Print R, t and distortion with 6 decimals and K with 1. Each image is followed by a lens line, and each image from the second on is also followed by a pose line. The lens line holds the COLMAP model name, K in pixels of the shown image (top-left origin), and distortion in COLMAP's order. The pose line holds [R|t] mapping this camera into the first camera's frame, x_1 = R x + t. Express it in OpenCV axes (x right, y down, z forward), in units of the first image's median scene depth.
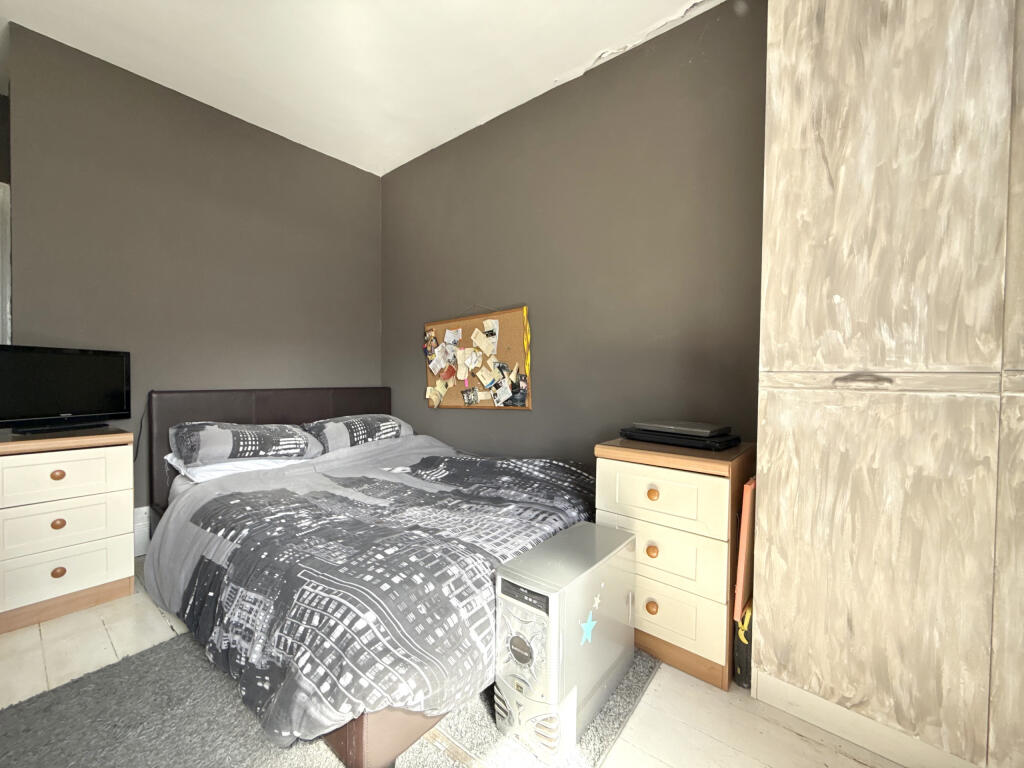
lens RADIAL K [[406.7, 0, 508.4], [0, 406.7, 382.1], [0, 0, 1]] dist [-0.001394, -0.000079]
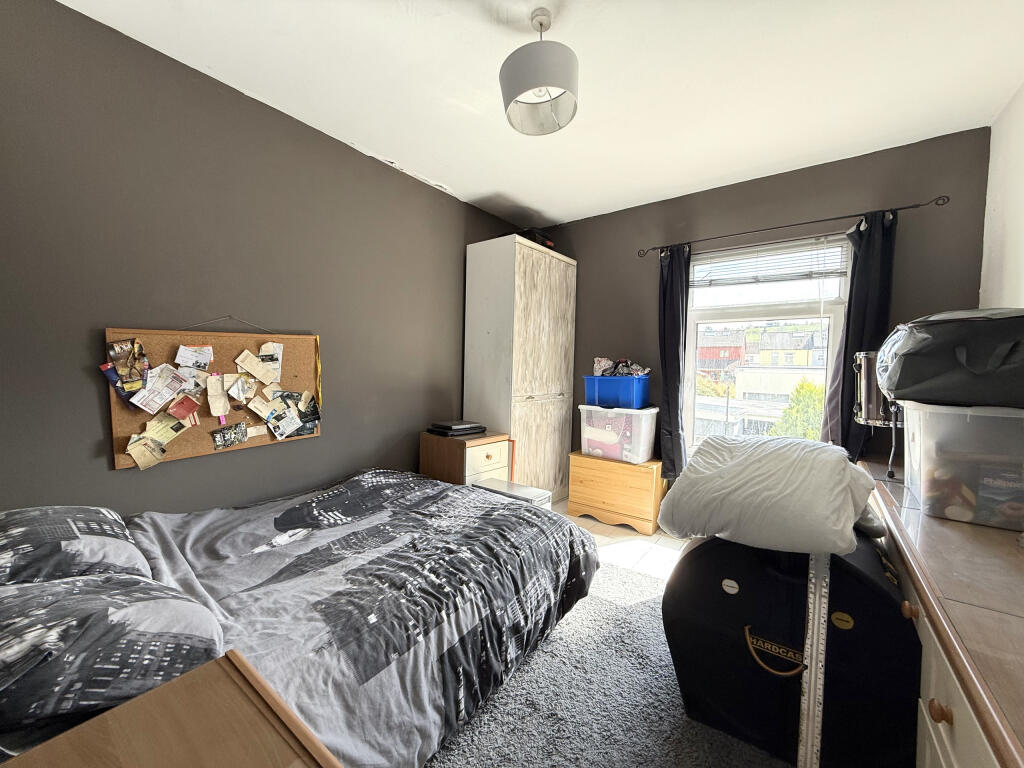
lens RADIAL K [[406.7, 0, 508.4], [0, 406.7, 382.1], [0, 0, 1]] dist [-0.001394, -0.000079]
pose [[-0.028940, -0.047402, 0.998457, -0.933861], [-0.006972, 0.998860, 0.047219, -0.114122], [-0.999557, -0.005595, -0.029238, 0.521360]]
